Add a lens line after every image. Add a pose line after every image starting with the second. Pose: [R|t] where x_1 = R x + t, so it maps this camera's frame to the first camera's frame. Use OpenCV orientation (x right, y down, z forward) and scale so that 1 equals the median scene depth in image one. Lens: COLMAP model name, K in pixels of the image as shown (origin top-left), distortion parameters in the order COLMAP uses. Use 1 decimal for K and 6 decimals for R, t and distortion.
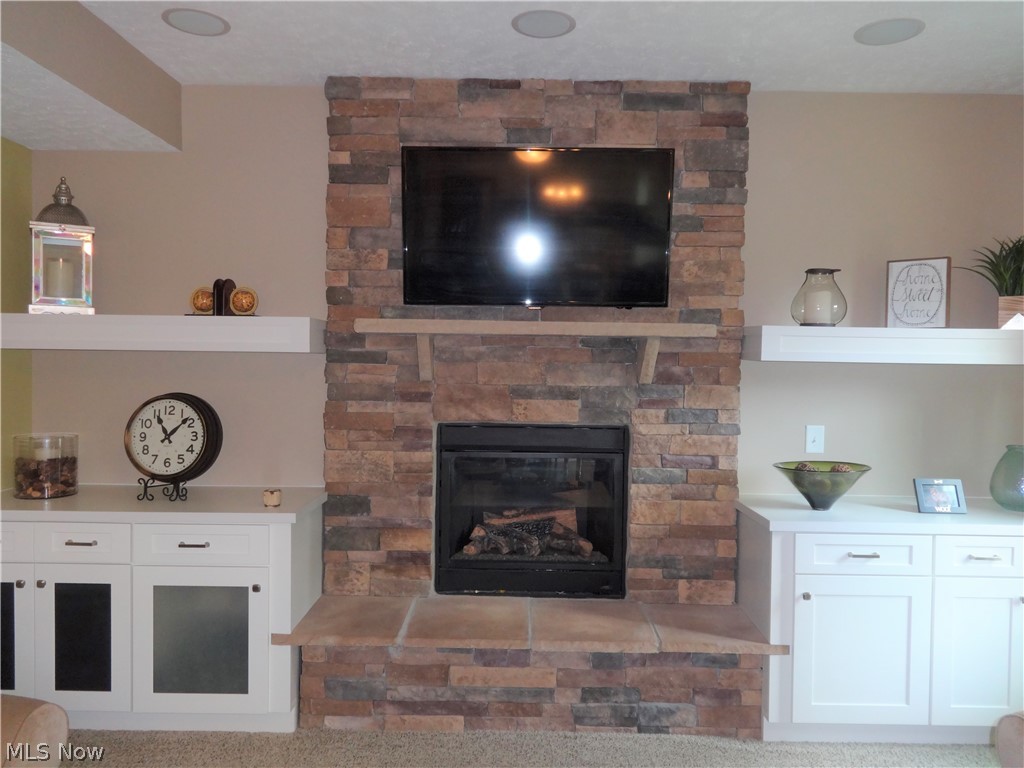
lens RADIAL K [[775.1, 0, 514.0], [0, 775.1, 379.6], [0, 0, 1]] dist [-0.000964, 0.005009]
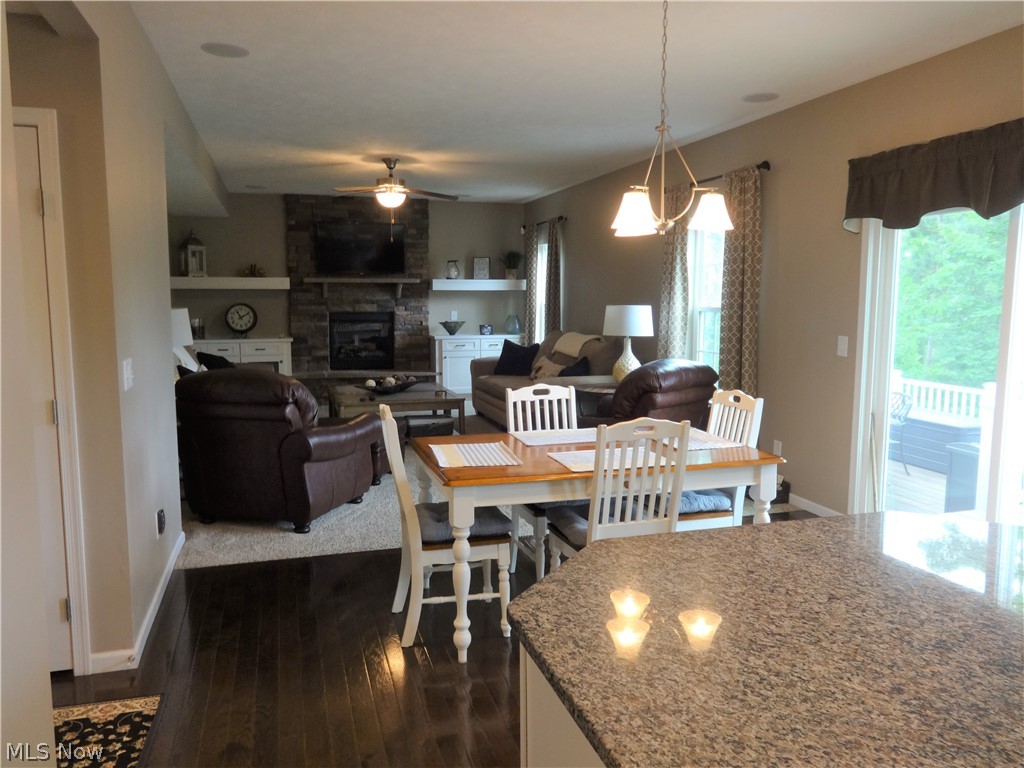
lens RADIAL K [[775.1, 0, 514.0], [0, 775.1, 379.6], [0, 0, 1]] dist [-0.000964, 0.005009]
pose [[0.954280, -0.046746, 0.295237, -0.316282], [0.021592, 0.995896, 0.087894, 0.067729], [-0.298134, -0.077500, 0.951372, -2.098462]]
